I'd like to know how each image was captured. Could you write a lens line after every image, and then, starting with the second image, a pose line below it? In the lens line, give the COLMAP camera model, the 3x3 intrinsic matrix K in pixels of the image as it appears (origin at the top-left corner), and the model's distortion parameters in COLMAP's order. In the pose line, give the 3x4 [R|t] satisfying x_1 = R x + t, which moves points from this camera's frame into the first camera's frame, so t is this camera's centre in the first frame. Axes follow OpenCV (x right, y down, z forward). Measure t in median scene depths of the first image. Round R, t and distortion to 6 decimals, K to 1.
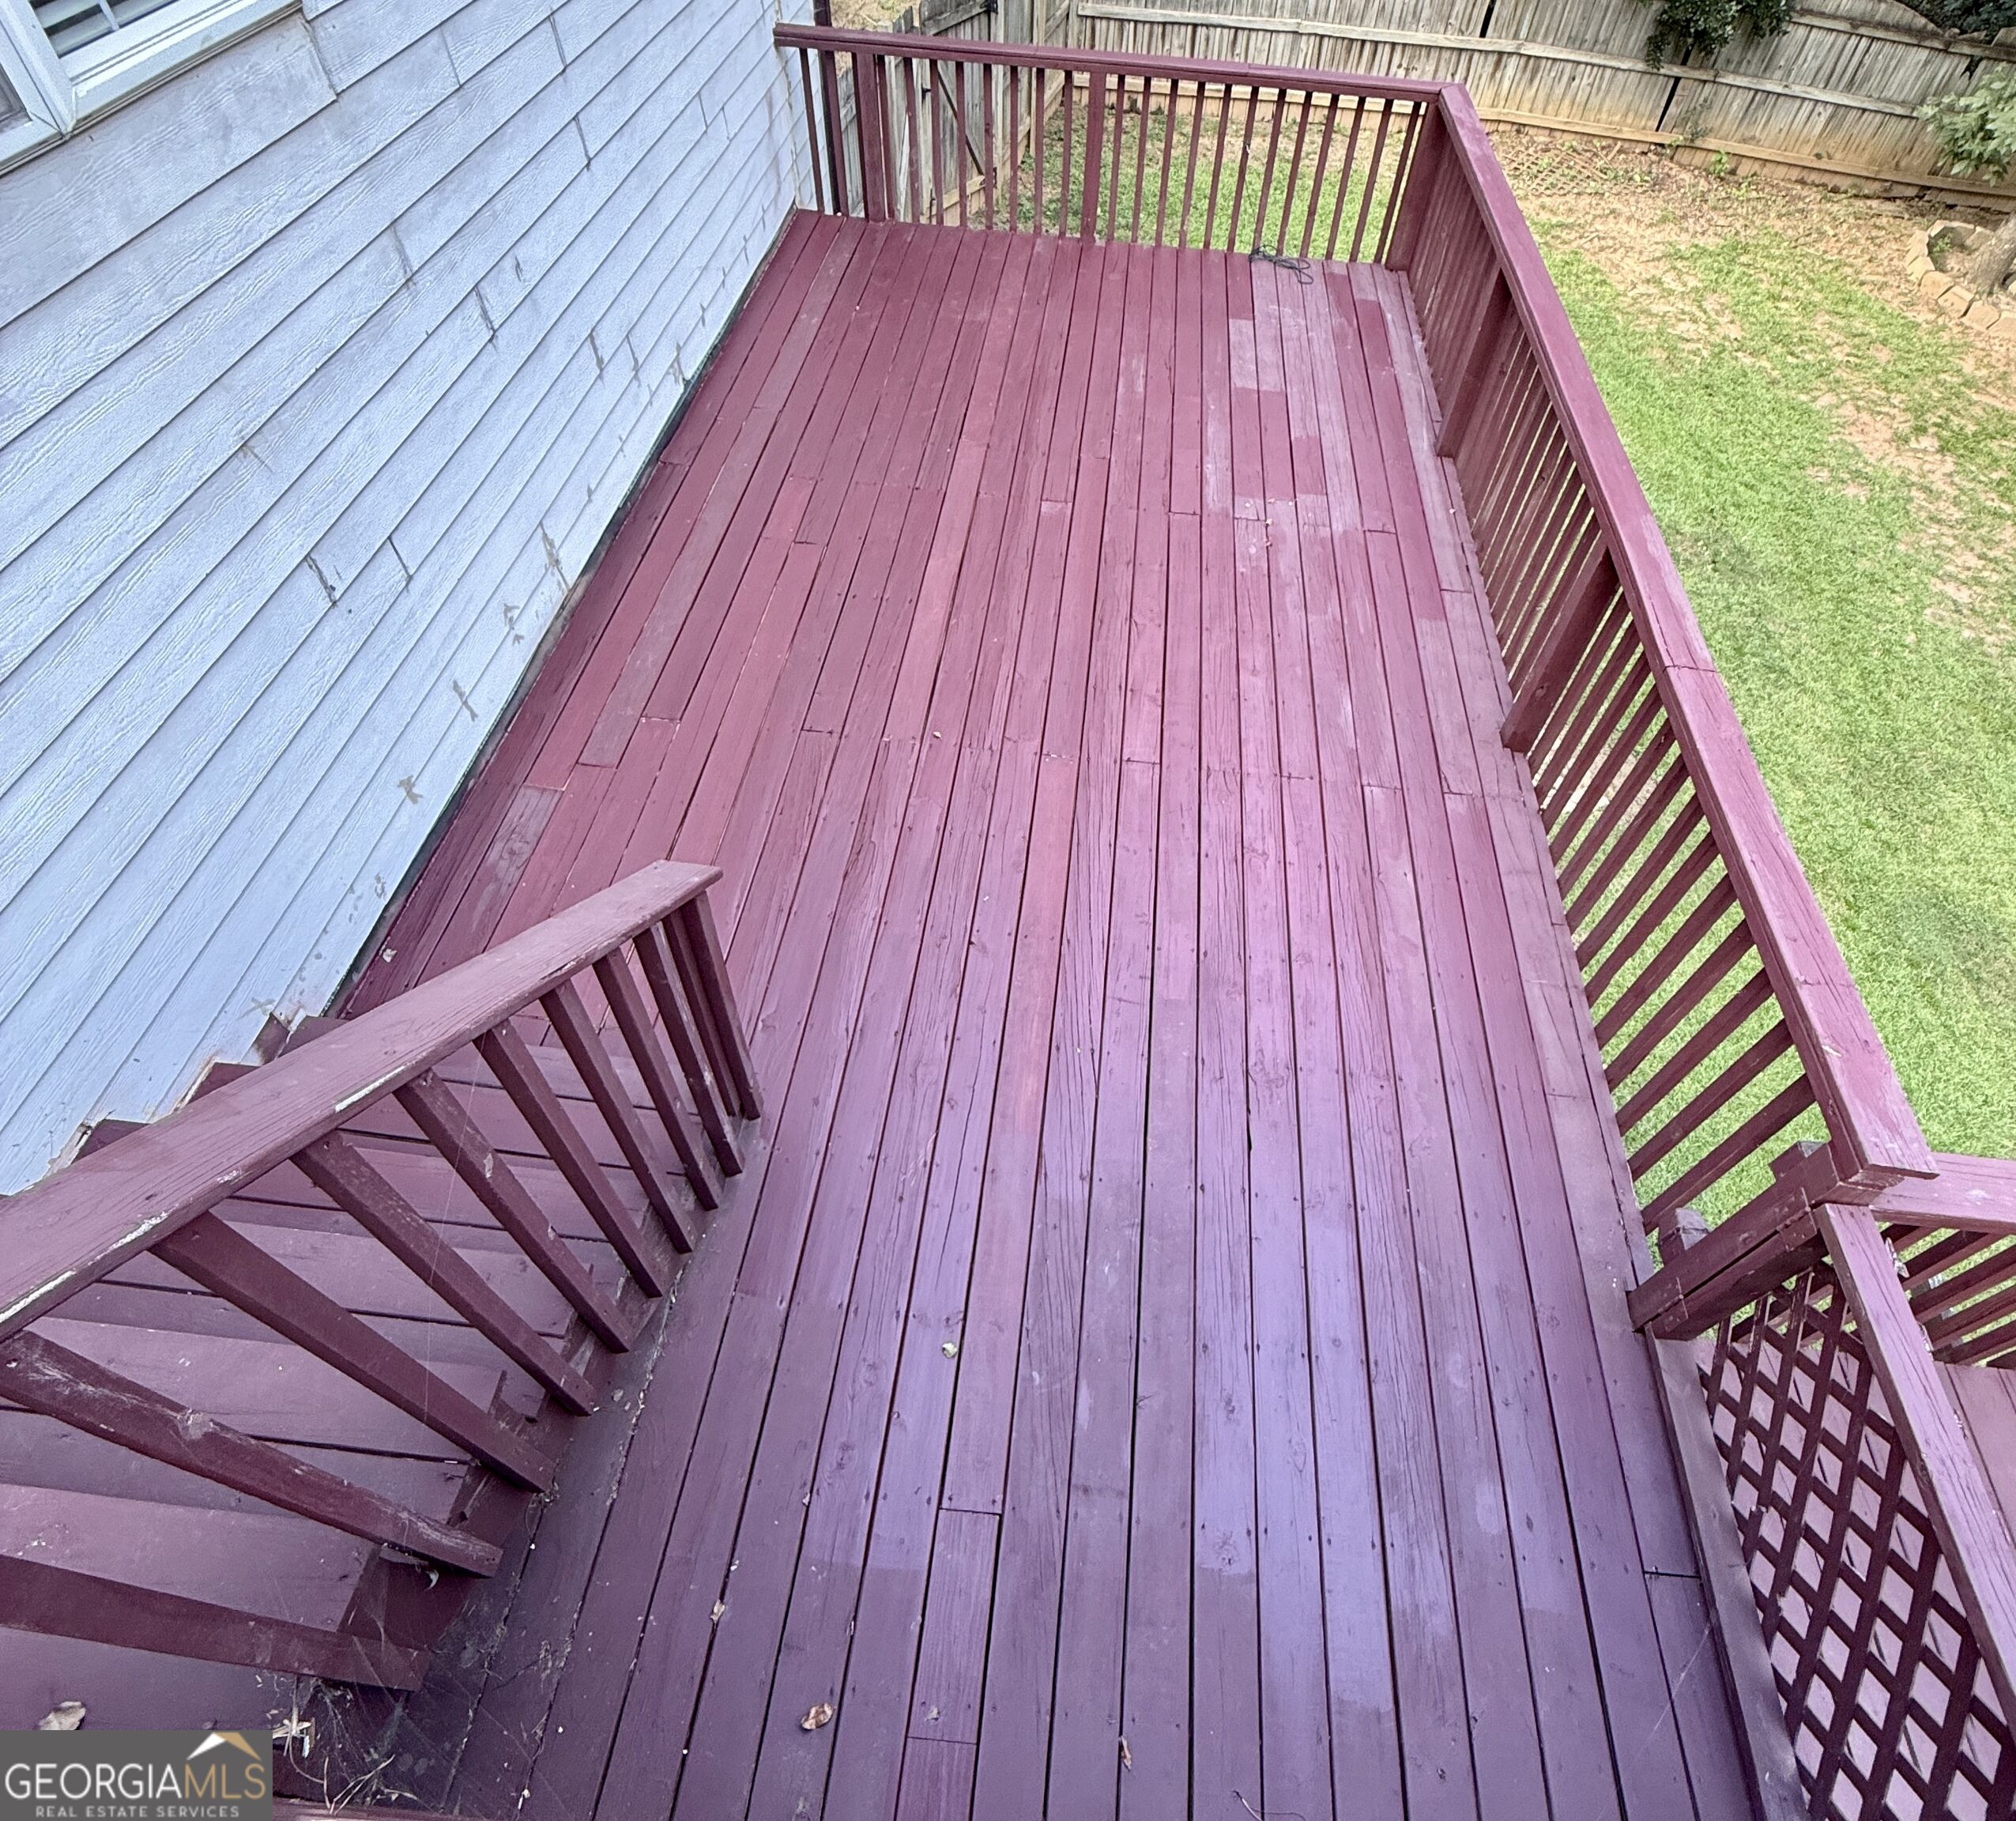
lens RADIAL K [[1050.6, 0, 1000.0], [0, 1050.6, 900.2], [0, 0, 1]] dist [0.000559, -0.001070]
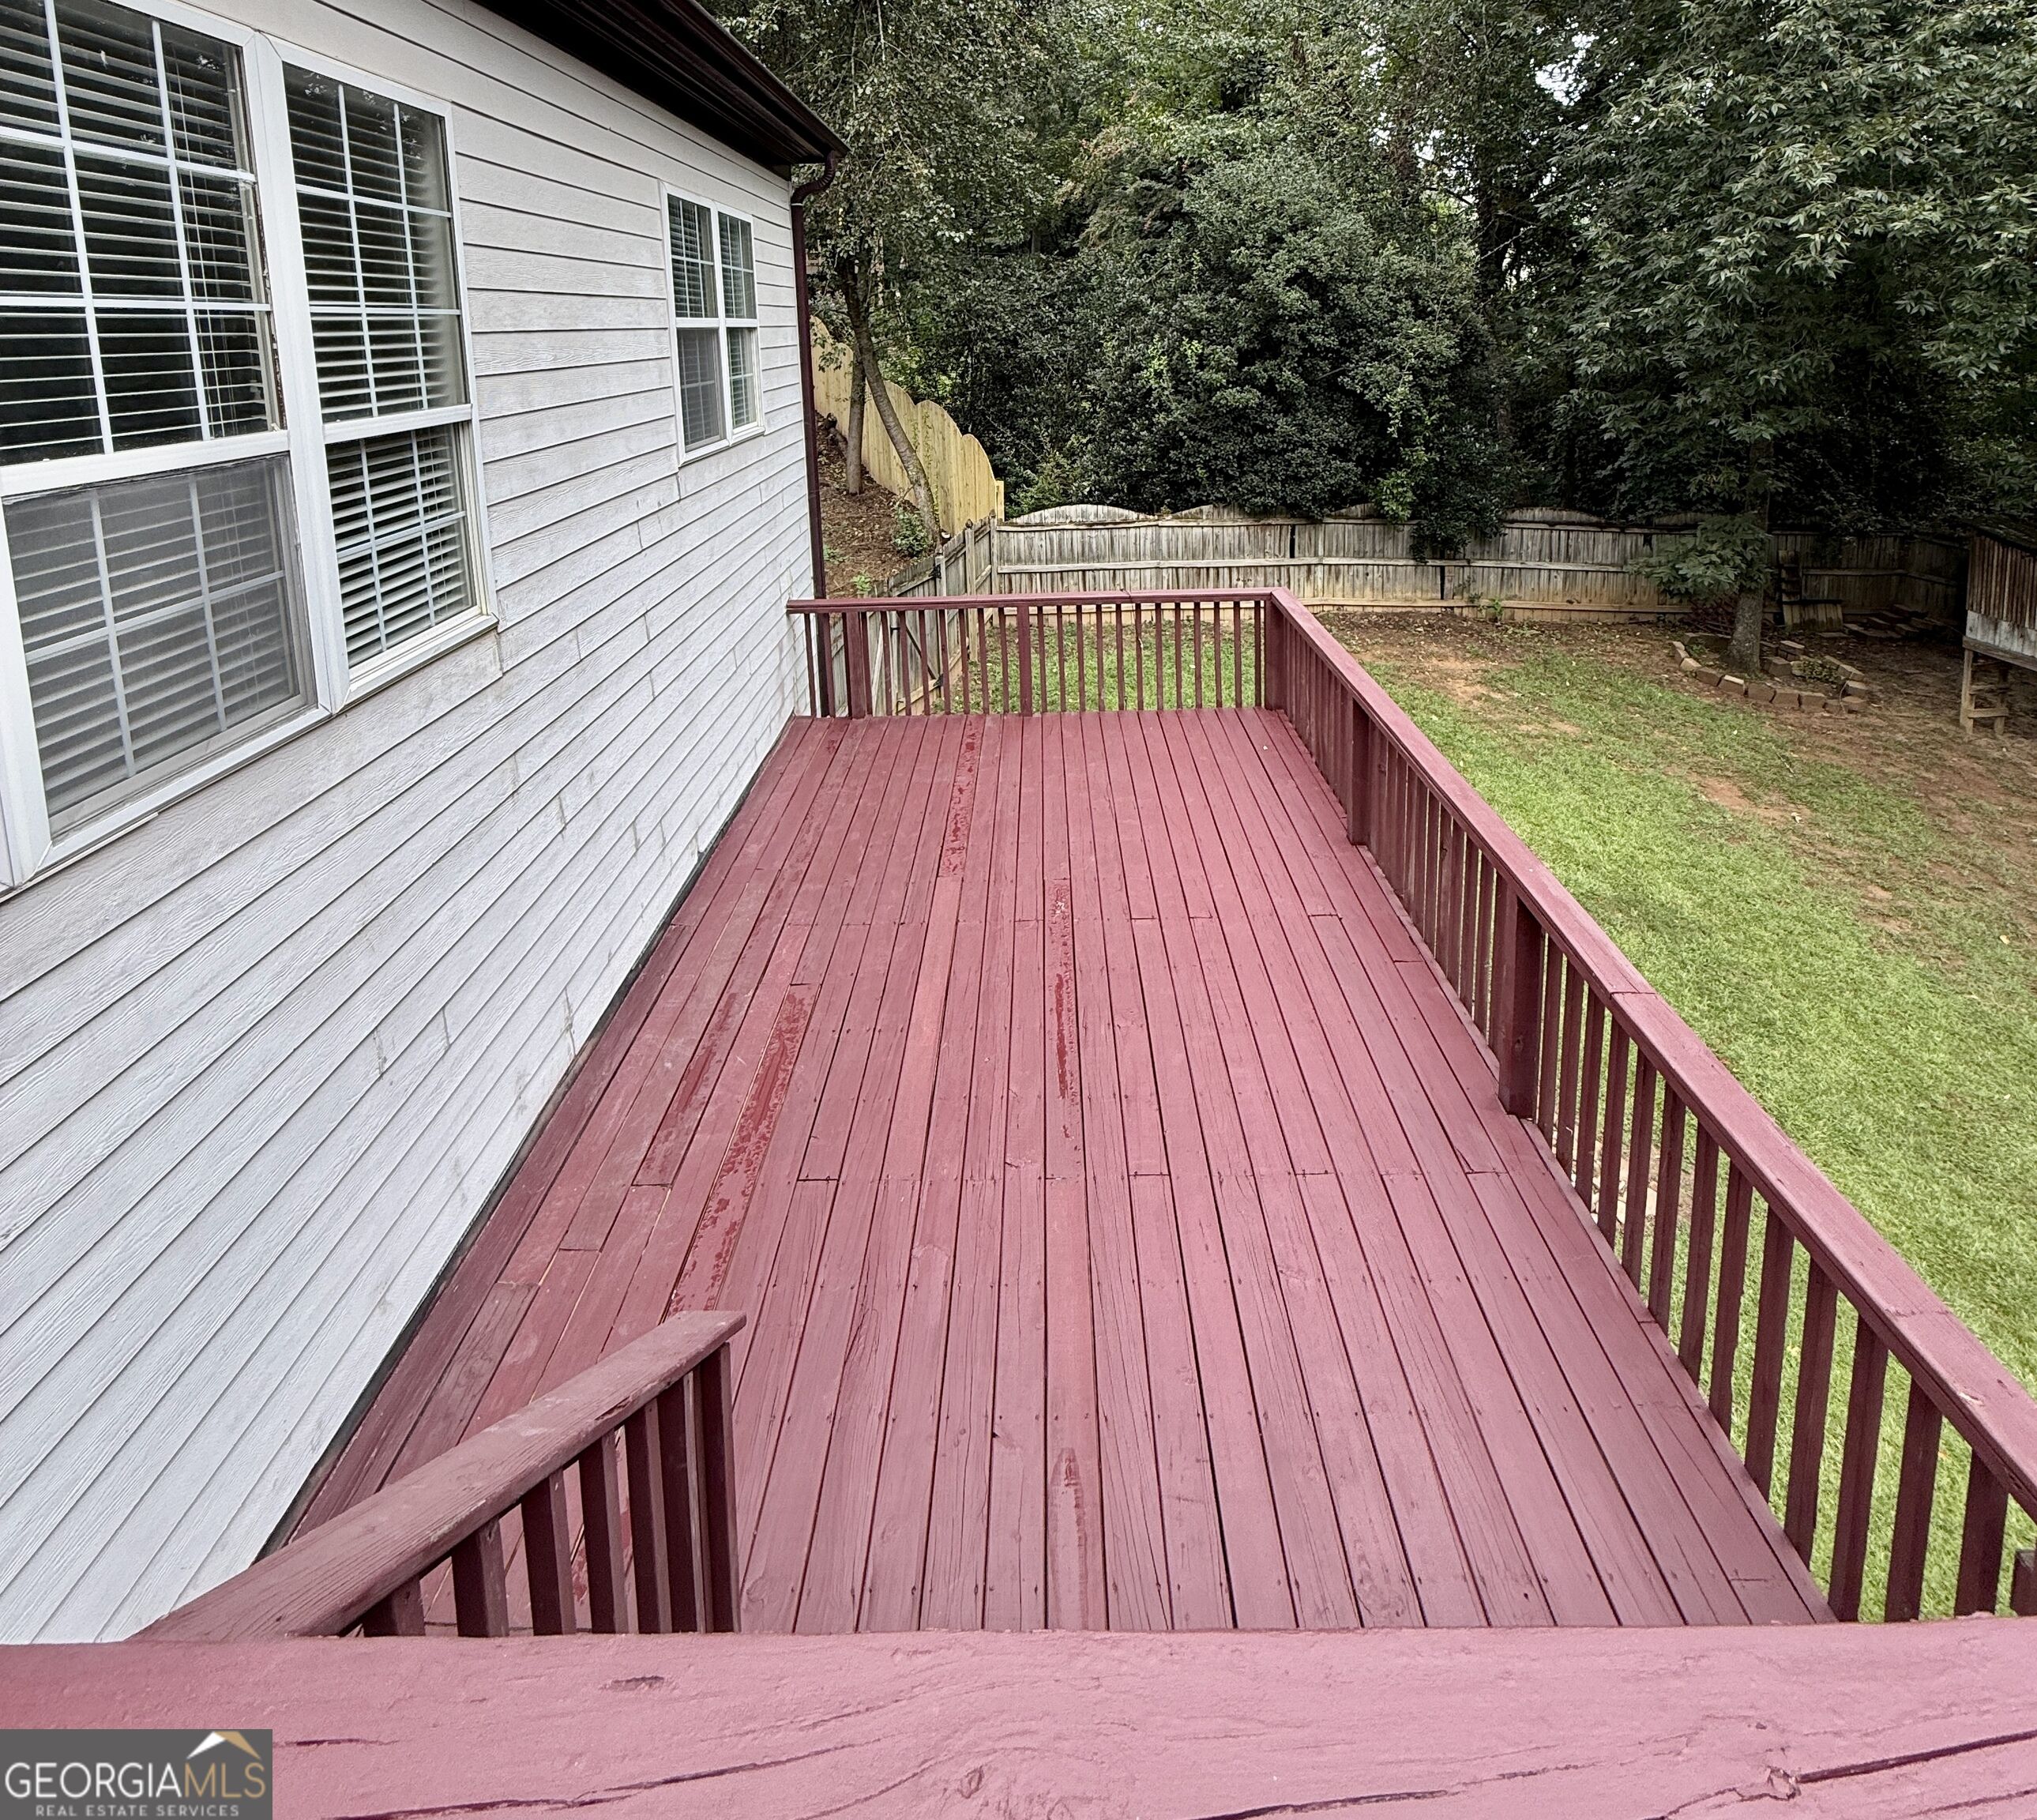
lens RADIAL K [[2598.3, 0, 1020.8], [0, 2598.3, 909.2], [0, 0, 1]] dist [-0.005922, 0.000000]
pose [[0.974861, -0.116076, 0.190192, -0.515959], [0.195884, 0.853273, -0.483275, 1.007794], [-0.106189, 0.508381, 0.854560, -1.442780]]
